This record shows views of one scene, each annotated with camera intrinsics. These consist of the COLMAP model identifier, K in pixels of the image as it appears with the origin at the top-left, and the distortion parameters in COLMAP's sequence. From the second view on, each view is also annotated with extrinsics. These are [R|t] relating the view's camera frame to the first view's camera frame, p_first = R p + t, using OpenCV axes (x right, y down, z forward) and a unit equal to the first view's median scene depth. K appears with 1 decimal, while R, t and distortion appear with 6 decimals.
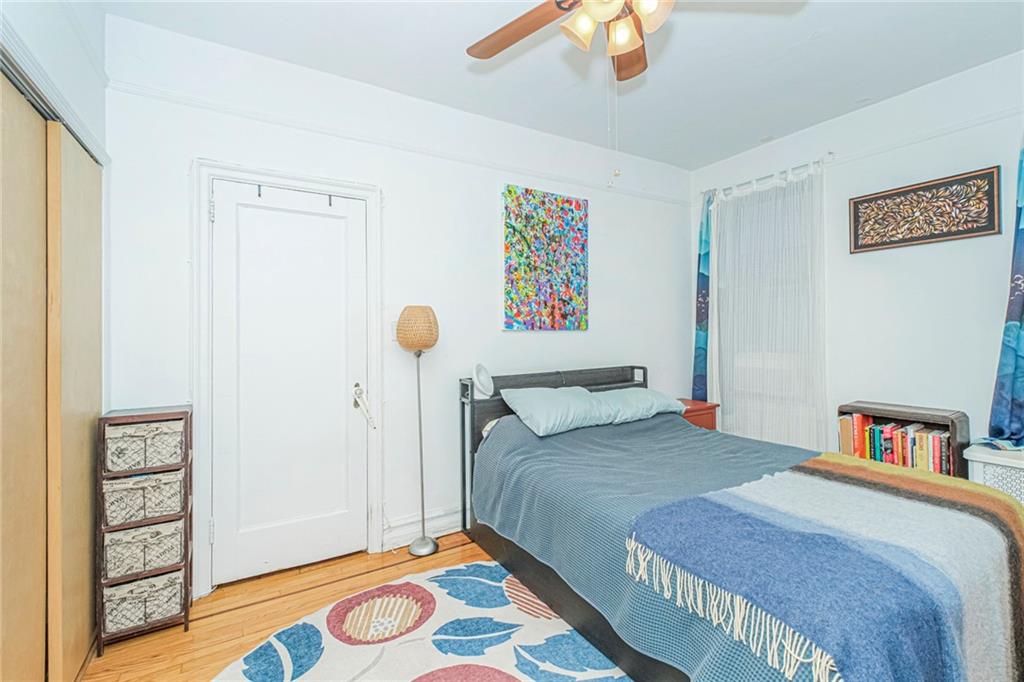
lens RADIAL K [[443.9, 0, 512.2], [0, 443.9, 332.2], [0, 0, 1]] dist [0.004820, -0.000390]
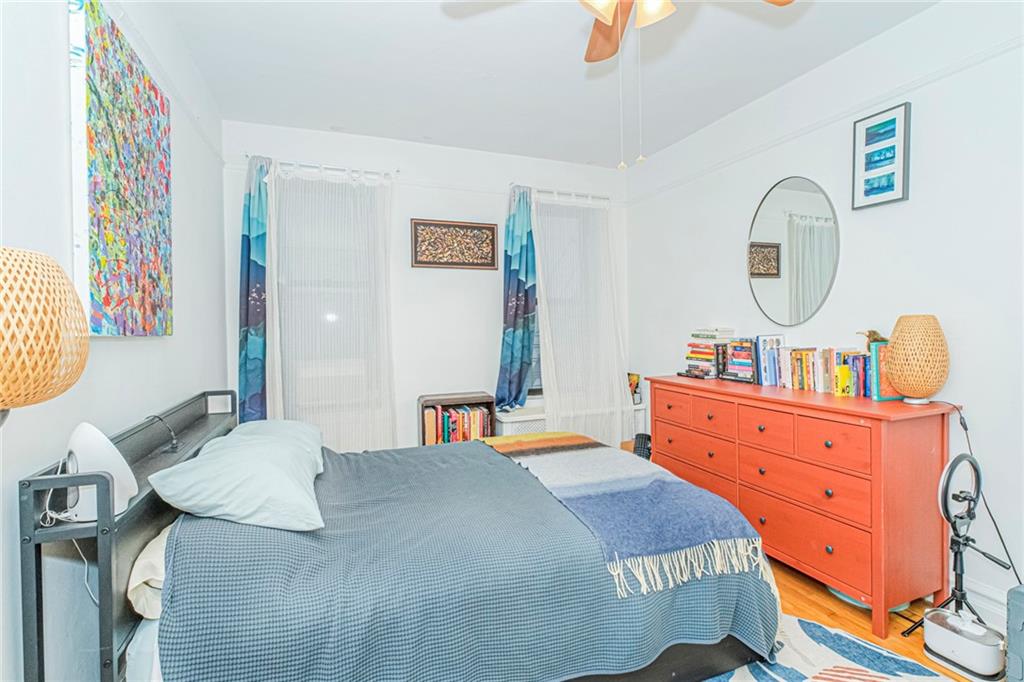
lens RADIAL K [[471.8, 0, 511.0], [0, 471.8, 338.7], [0, 0, 1]] dist [0.001672, 0.000038]
pose [[0.184366, -0.011458, 0.982791, -0.389687], [0.010824, 0.999895, 0.009627, -0.002672], [-0.982798, 0.008863, 0.184470, 0.553053]]
